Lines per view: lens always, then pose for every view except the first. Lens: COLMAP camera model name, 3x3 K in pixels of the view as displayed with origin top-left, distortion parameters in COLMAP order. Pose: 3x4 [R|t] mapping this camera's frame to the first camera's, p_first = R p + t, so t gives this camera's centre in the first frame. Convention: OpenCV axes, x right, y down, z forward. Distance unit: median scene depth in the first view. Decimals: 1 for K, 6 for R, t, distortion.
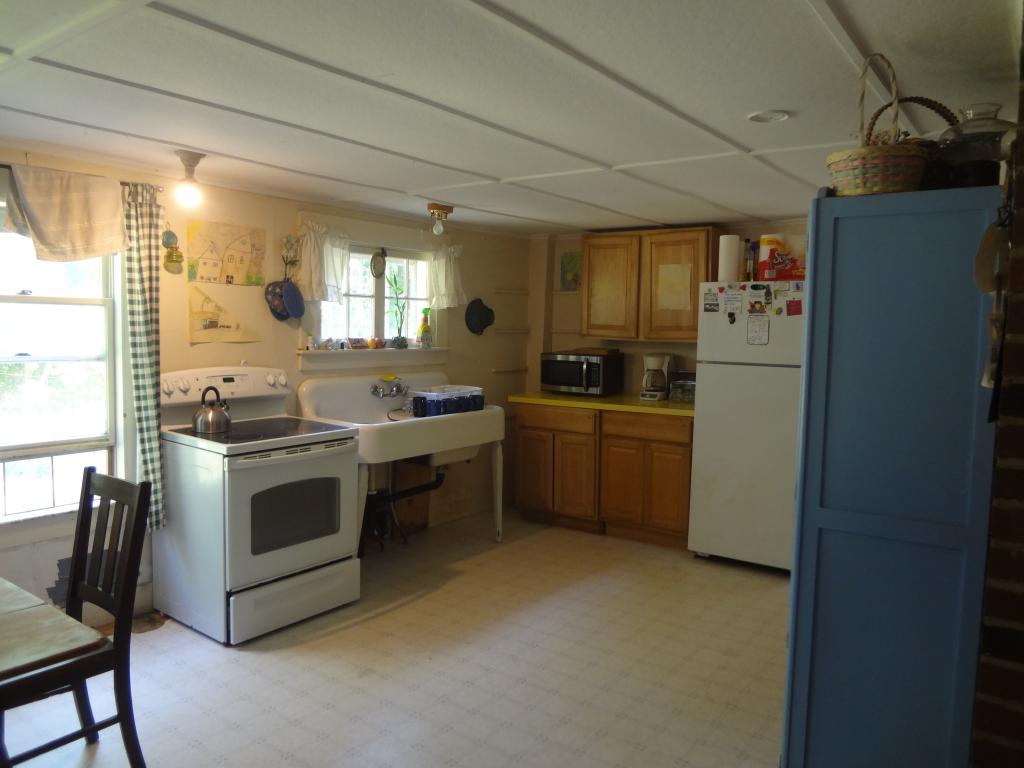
lens RADIAL K [[741.0, 0, 513.9], [0, 741.0, 381.3], [0, 0, 1]] dist [-0.061588, 0.022026]
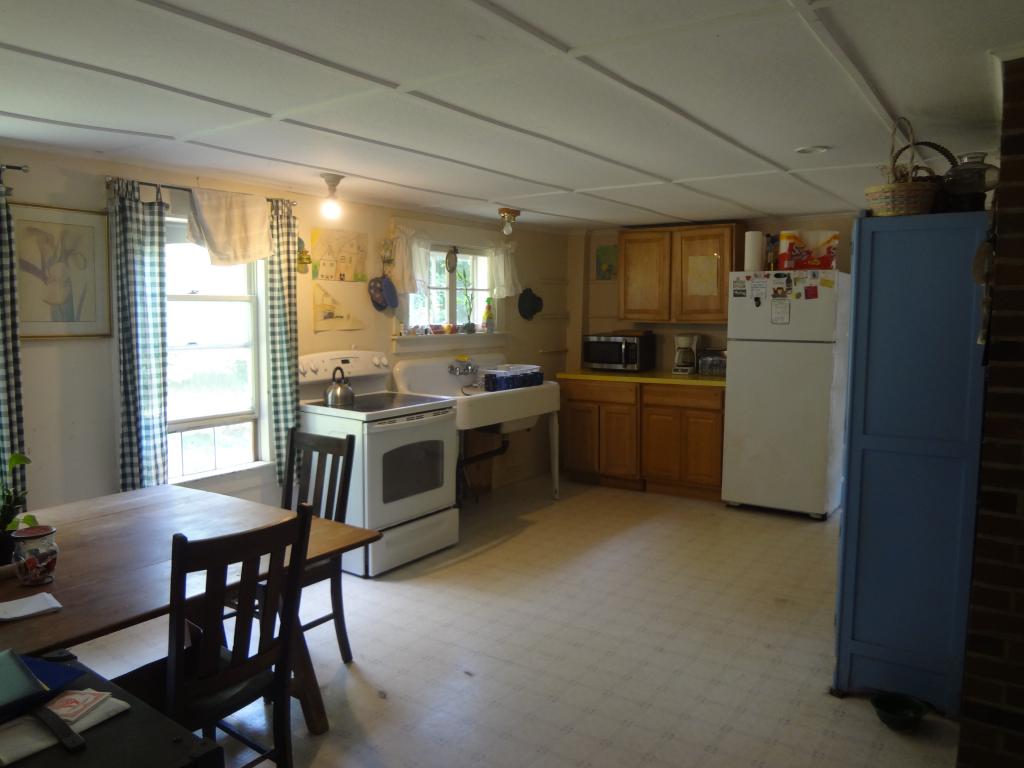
lens RADIAL K [[741.0, 0, 508.4], [0, 741.0, 383.1], [0, 0, 1]] dist [-0.061588, 0.022026]
pose [[0.999632, -0.021559, 0.016443, -0.145176], [0.021214, 0.999557, 0.020876, 0.013377], [-0.016885, -0.020520, 0.999647, -0.202350]]
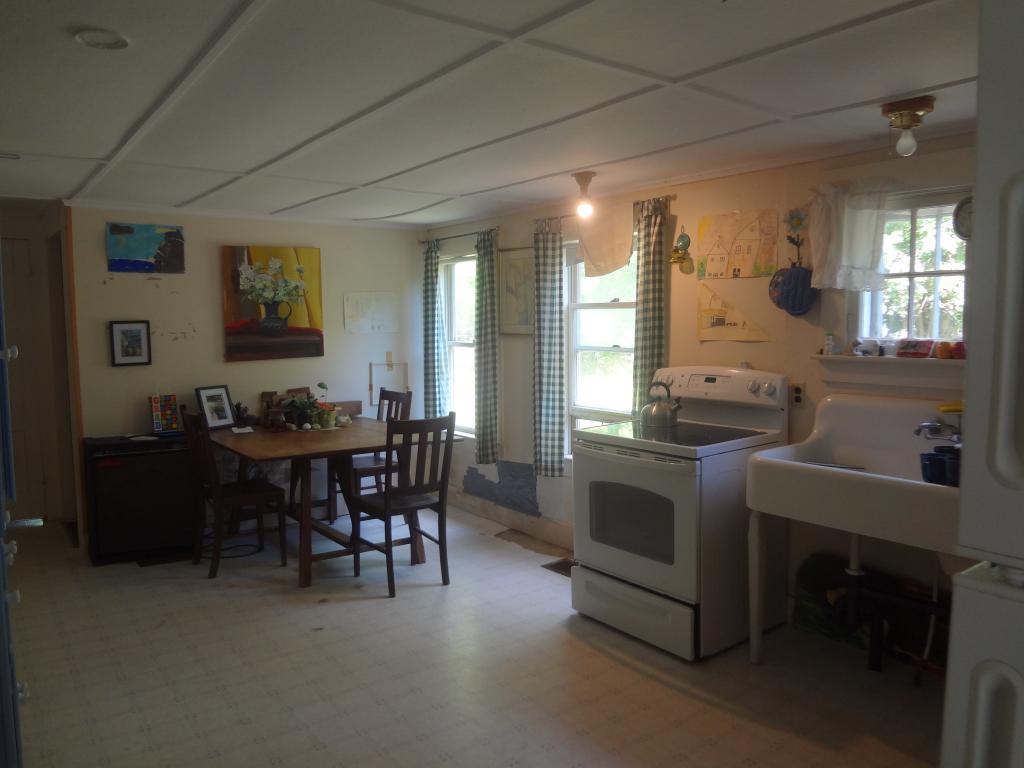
lens RADIAL K [[741.0, 0, 507.7], [0, 741.0, 383.5], [0, 0, 1]] dist [-0.061588, 0.022026]
pose [[-0.280165, 0.058540, -0.958165, 0.600034], [-0.076940, 0.993558, 0.083200, -0.056571], [0.956864, 0.097030, -0.273856, 1.012108]]
